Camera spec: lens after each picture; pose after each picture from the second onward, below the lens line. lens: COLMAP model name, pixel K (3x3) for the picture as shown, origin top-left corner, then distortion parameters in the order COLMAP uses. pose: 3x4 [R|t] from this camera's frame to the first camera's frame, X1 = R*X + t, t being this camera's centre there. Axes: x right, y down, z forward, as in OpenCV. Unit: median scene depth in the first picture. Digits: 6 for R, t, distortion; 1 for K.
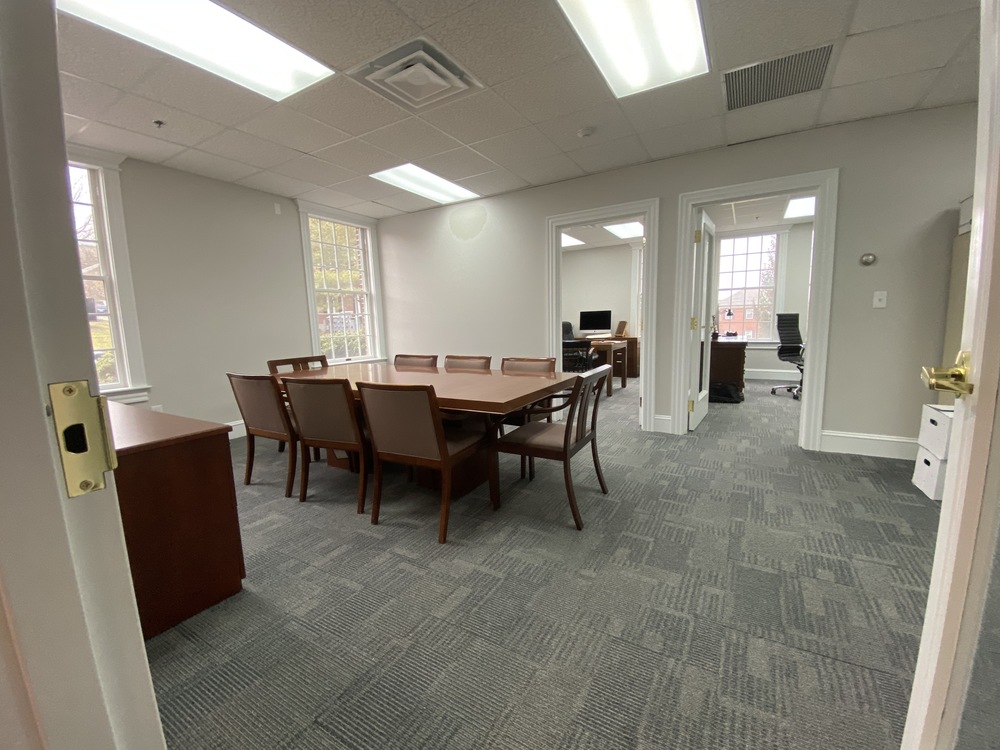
lens RADIAL K [[409.4, 0, 495.5], [0, 409.4, 376.0], [0, 0, 1]] dist [-0.004783, -0.000909]
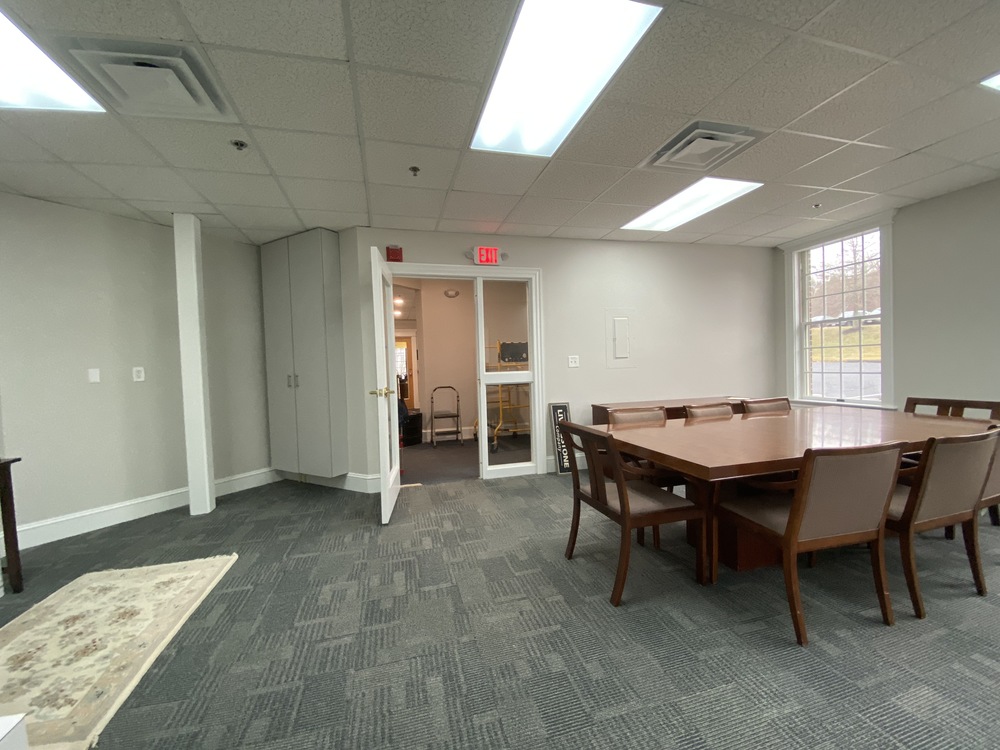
lens RADIAL K [[409.4, 0, 501.6], [0, 409.4, 375.4], [0, 0, 1]] dist [-0.004783, -0.000909]
pose [[-0.684513, 0.070025, -0.725630, 1.235207], [-0.050465, 0.988436, 0.142992, -0.303572], [0.727252, 0.134498, -0.673063, 1.724769]]
